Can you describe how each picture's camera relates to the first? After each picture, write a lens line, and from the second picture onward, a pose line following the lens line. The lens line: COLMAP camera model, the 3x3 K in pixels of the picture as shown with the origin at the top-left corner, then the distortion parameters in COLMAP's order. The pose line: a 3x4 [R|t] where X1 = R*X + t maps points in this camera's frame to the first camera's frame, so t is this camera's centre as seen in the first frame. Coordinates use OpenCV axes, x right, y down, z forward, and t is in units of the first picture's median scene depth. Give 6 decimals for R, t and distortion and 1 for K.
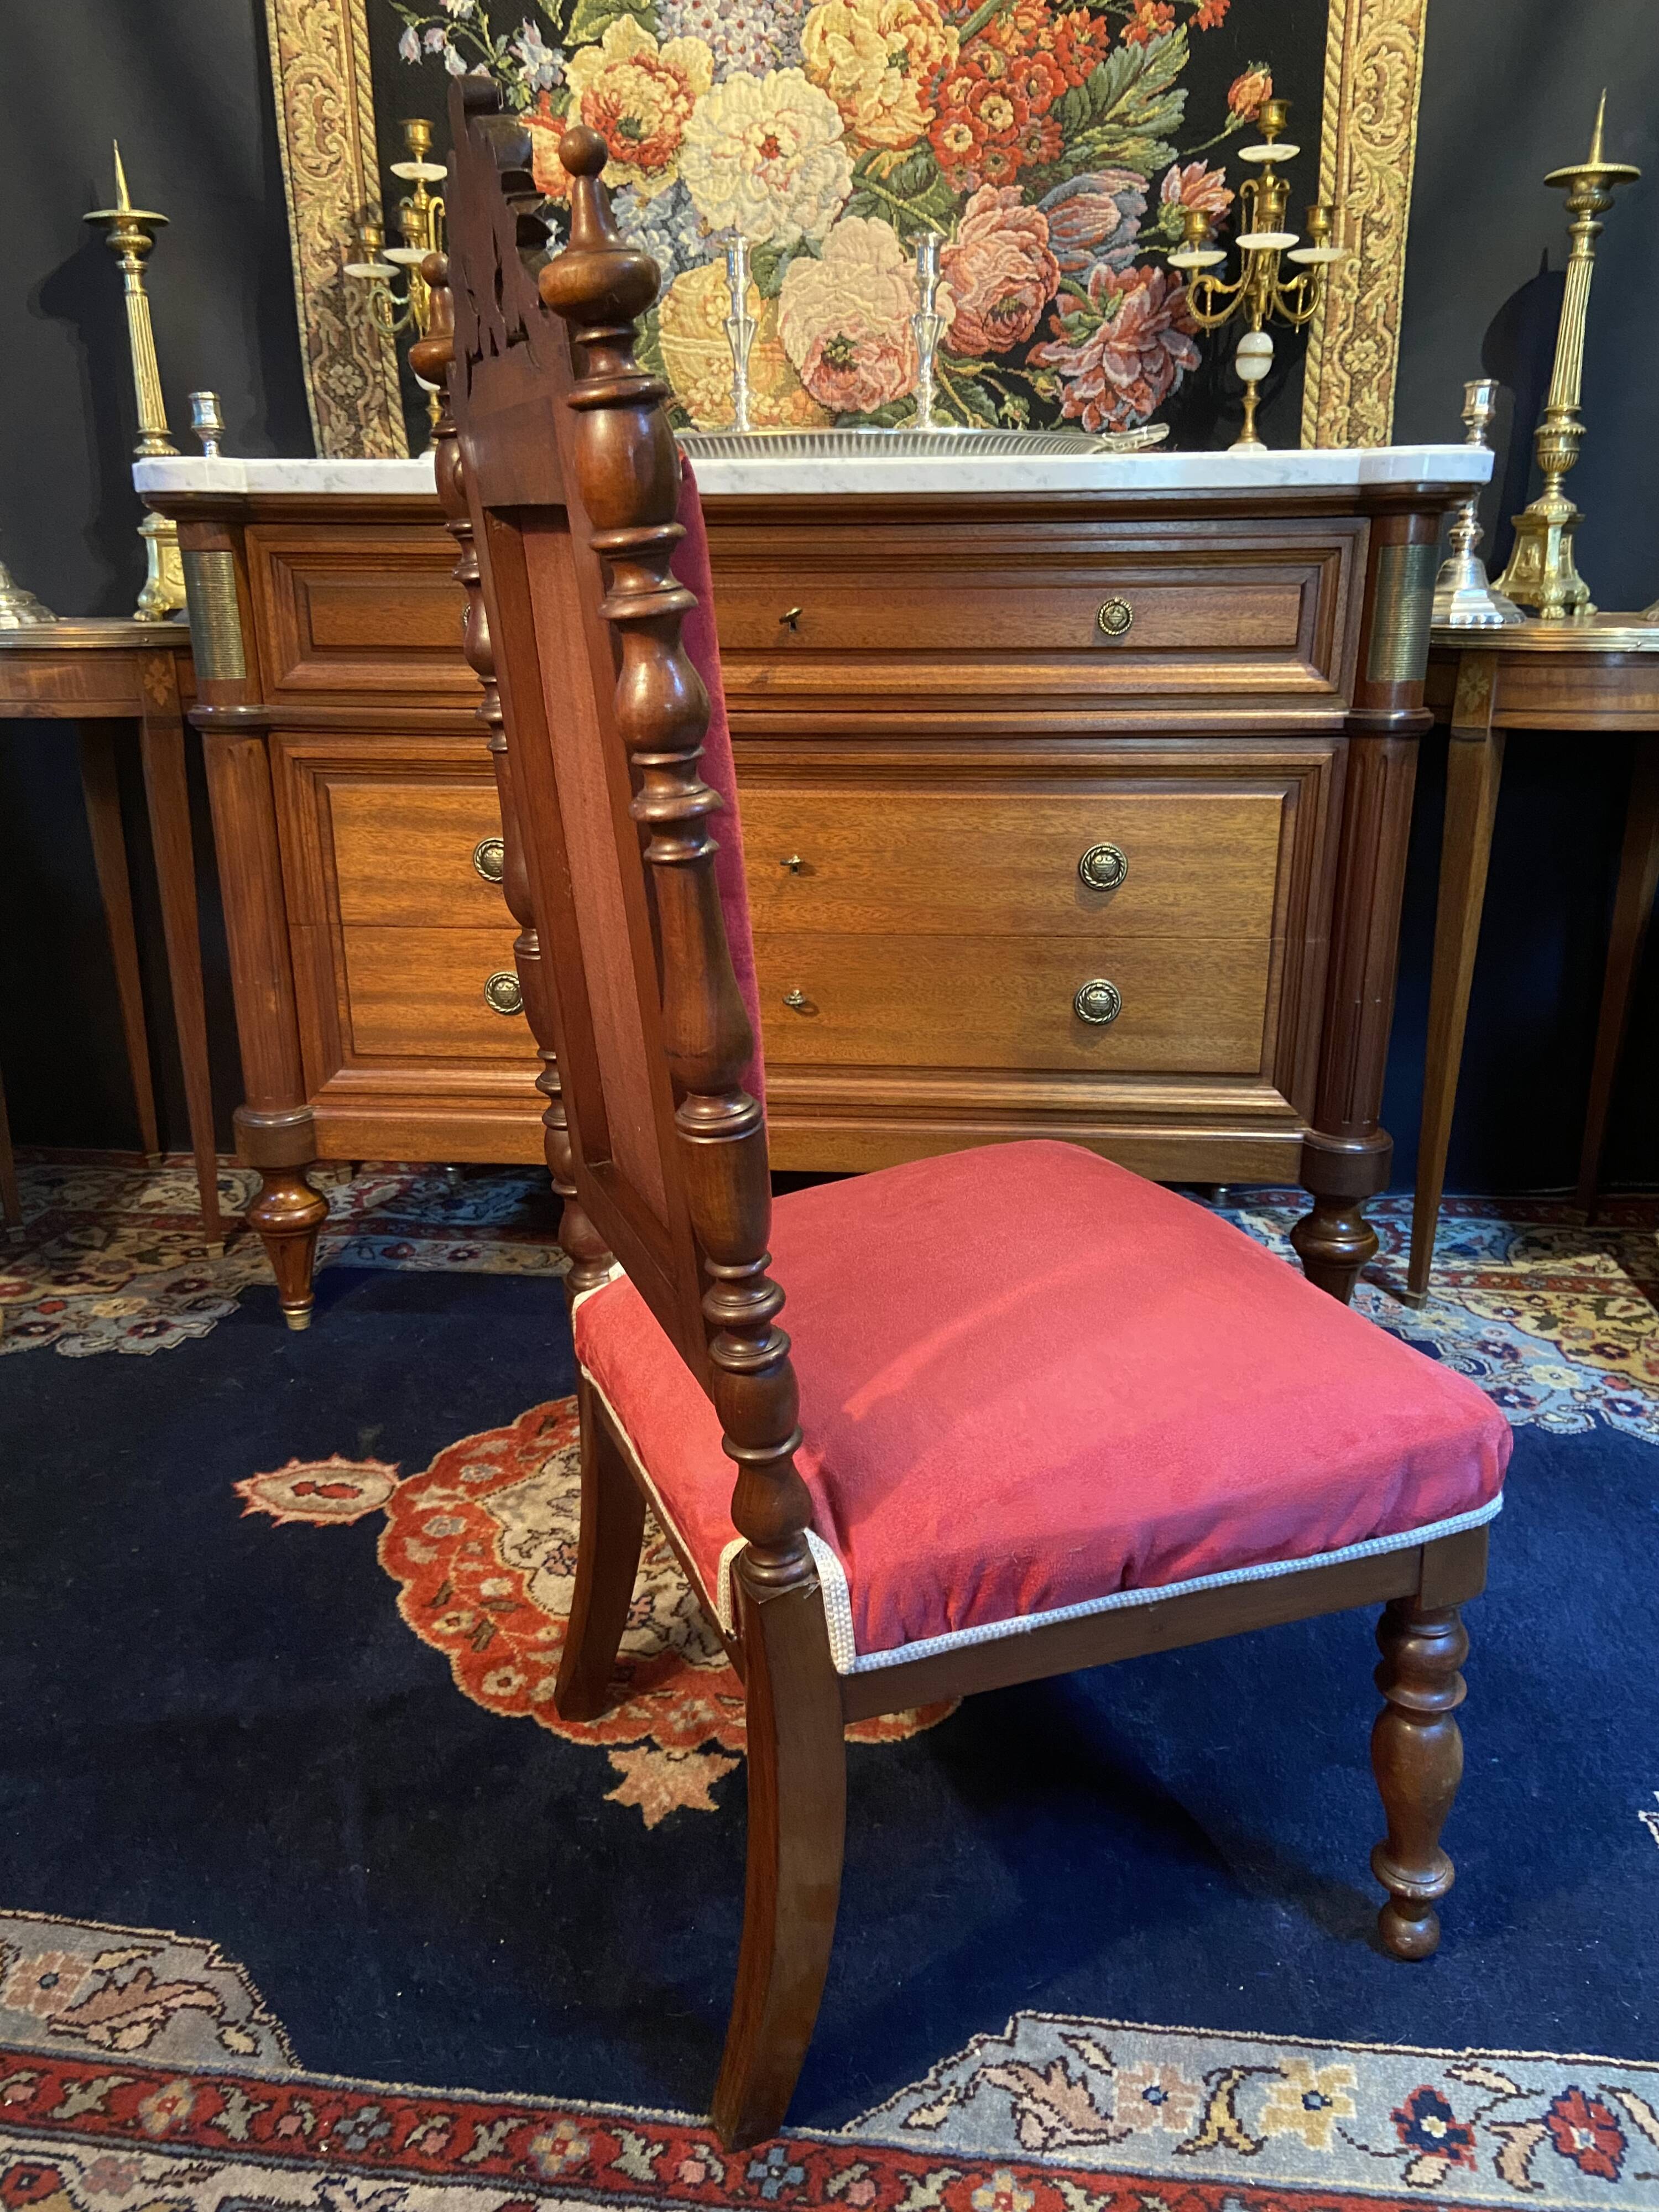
lens RADIAL K [[1697.2, 0, 806.7], [0, 1697.2, 1110.8], [0, 0, 1]] dist [0.122364, -0.164317]
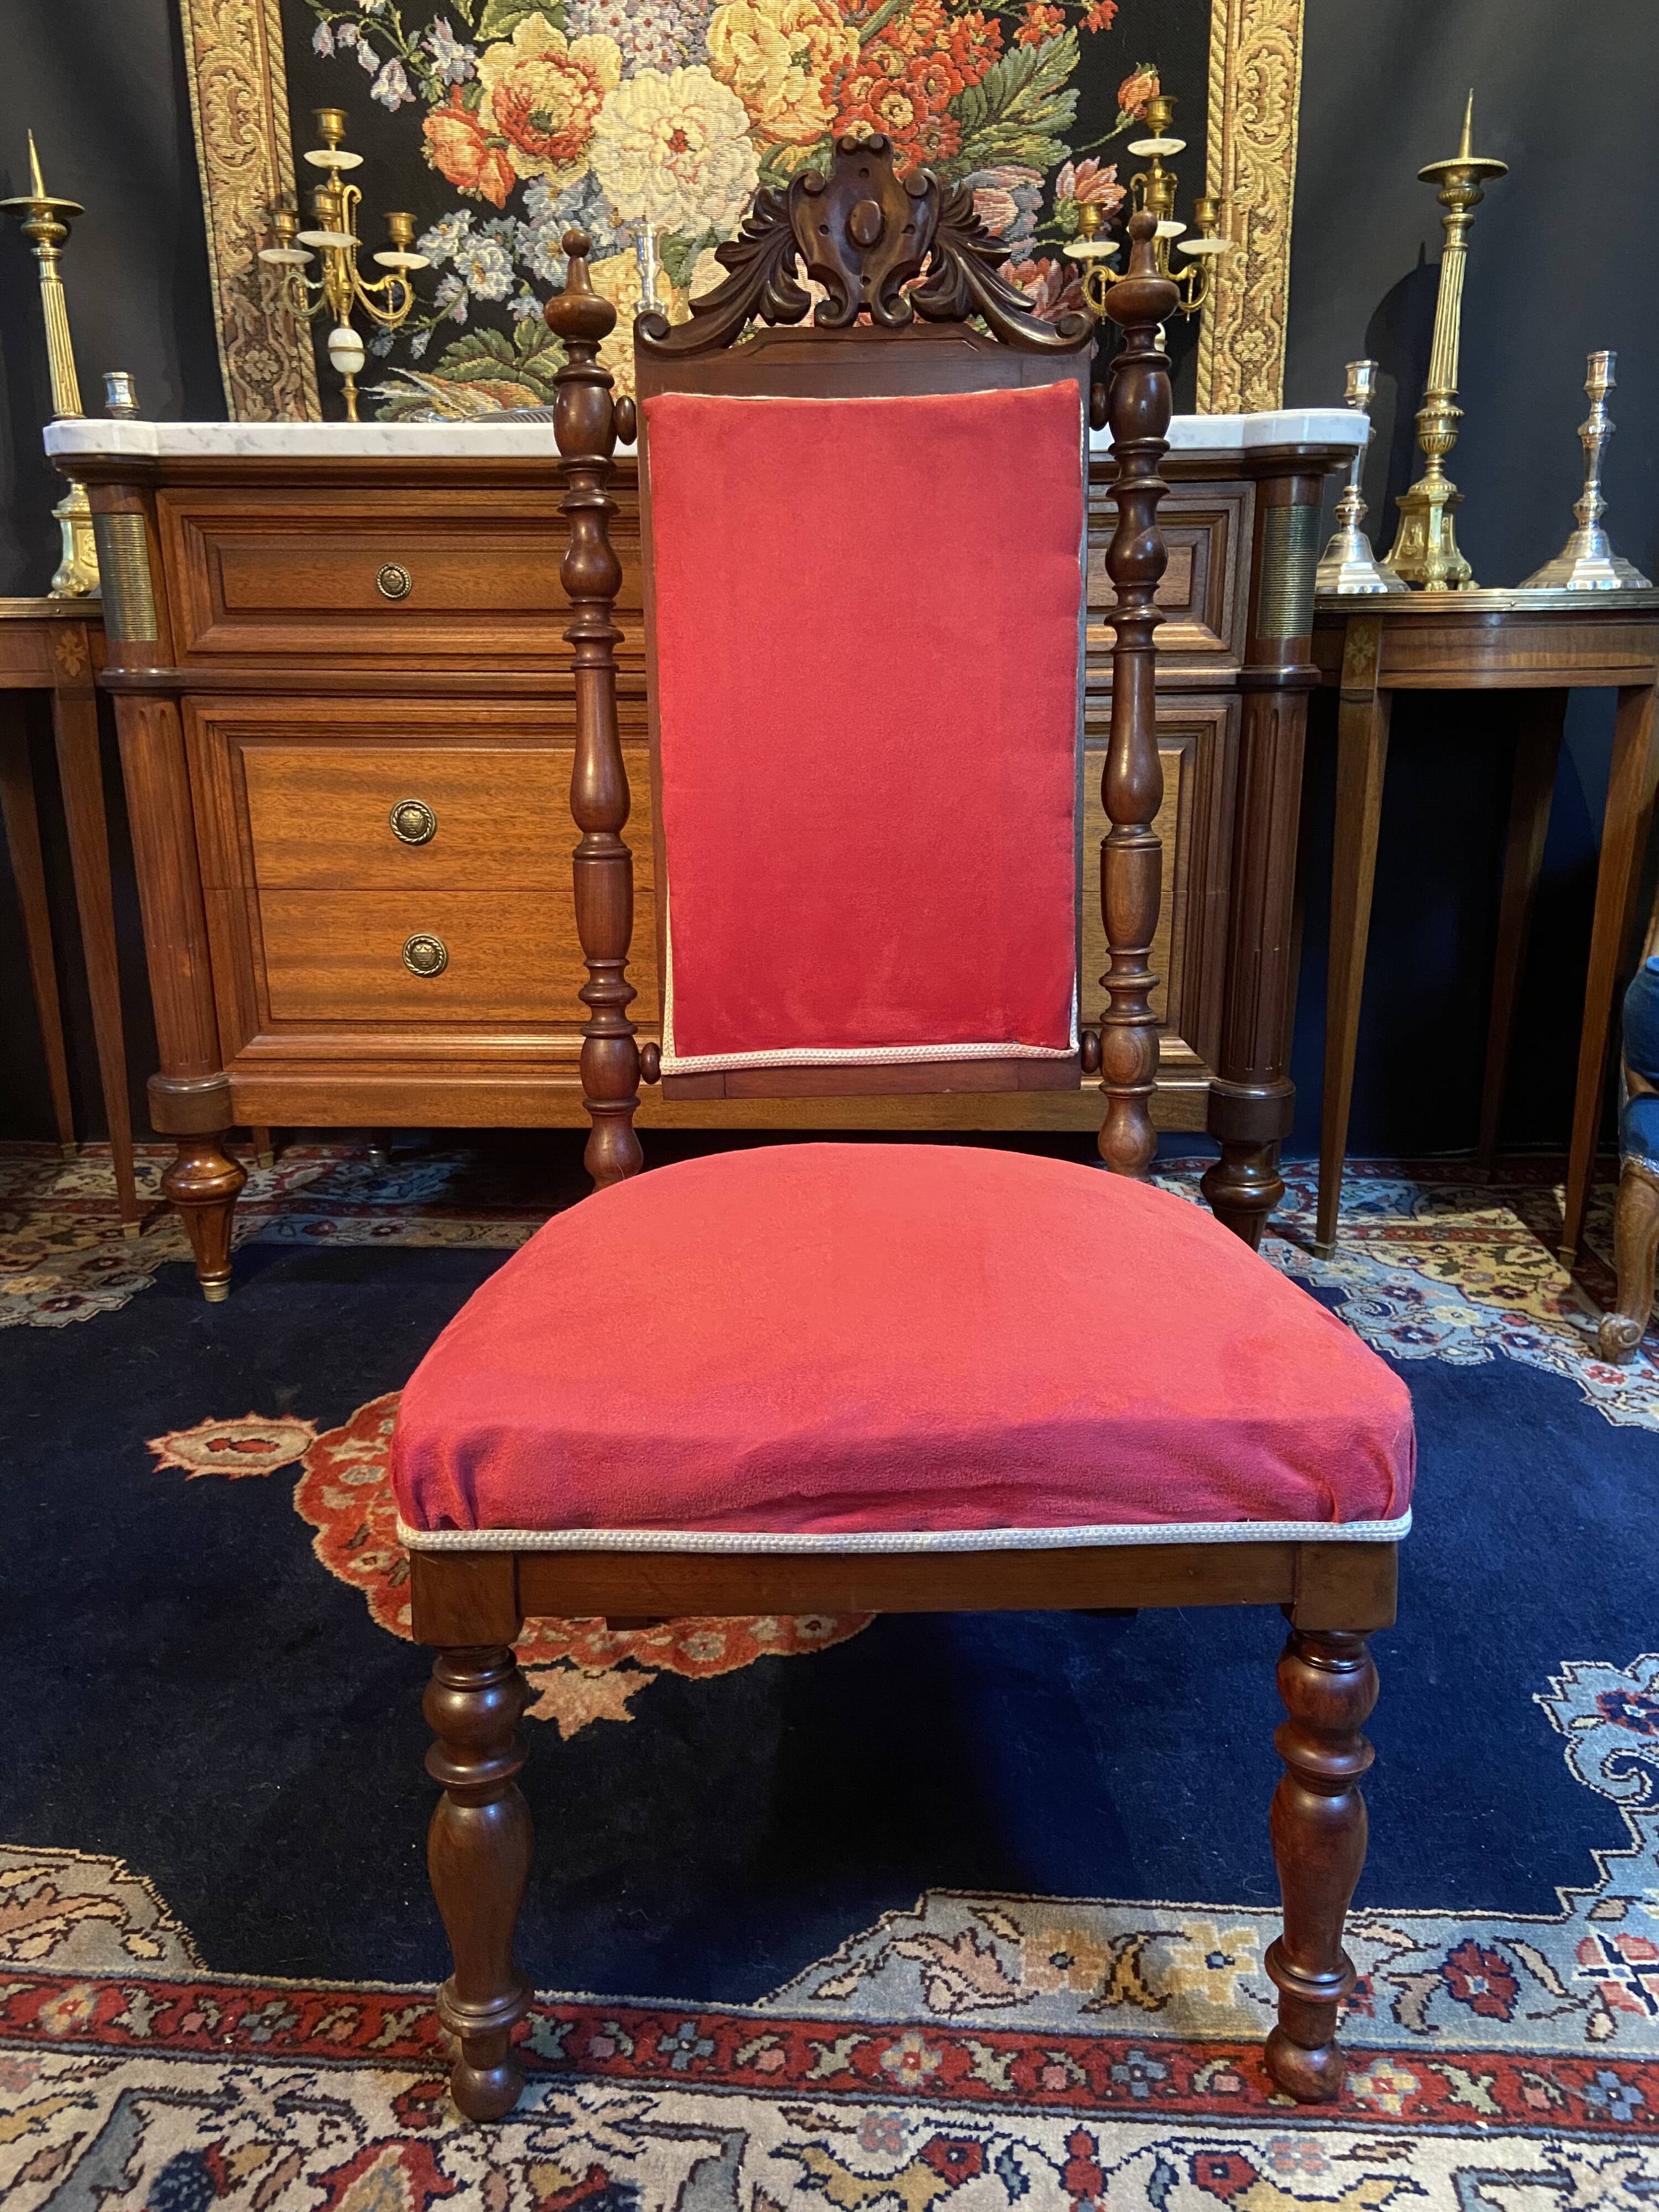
lens RADIAL K [[1697.2, 0, 827.5], [0, 1697.2, 1091.8], [0, 0, 1]] dist [0.122364, -0.164317]
pose [[0.998851, -0.014494, 0.045671, 0.012591], [0.016089, 0.999267, -0.034744, 0.046753], [-0.045134, 0.035439, 0.998352, -0.011628]]
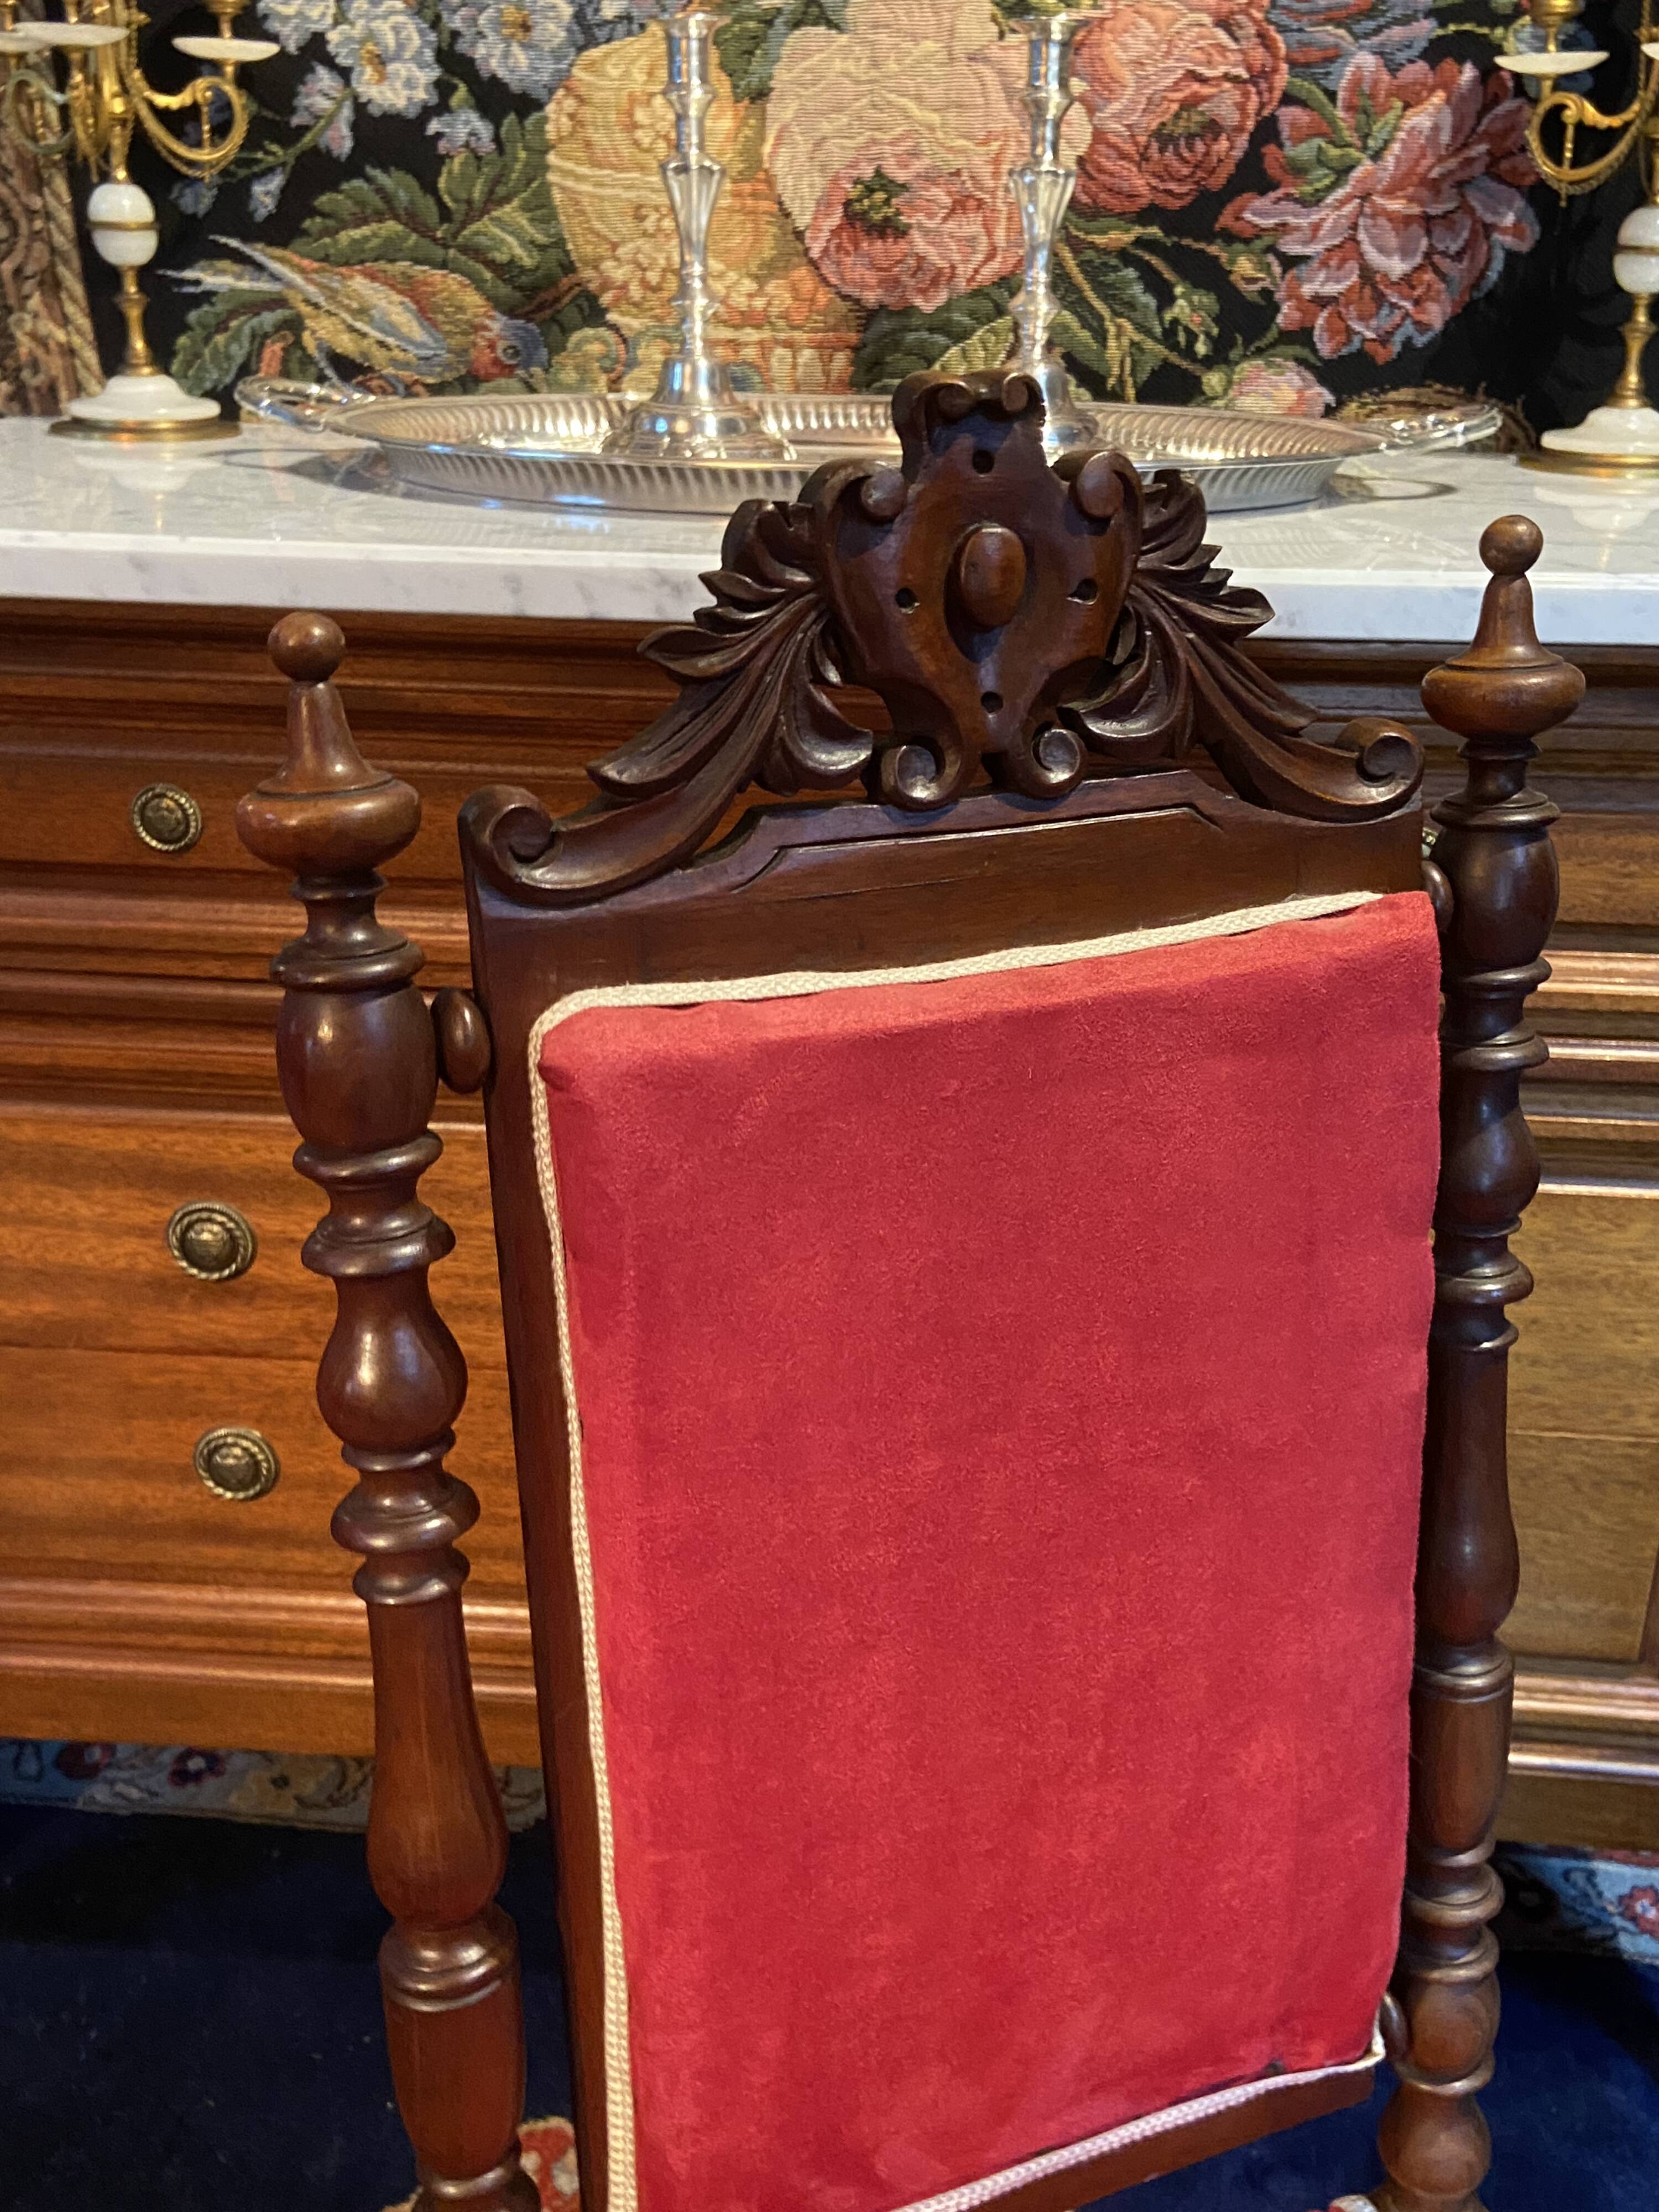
lens RADIAL K [[2224.6, 0, 824.7], [0, 2224.6, 1107.3], [0, 0, 1]] dist [0.049519, 0.000000]
pose [[0.999841, 0.016363, 0.007068, 0.002322], [-0.016881, 0.996583, 0.080857, -0.224938], [-0.005721, -0.080963, 0.996701, 0.286699]]
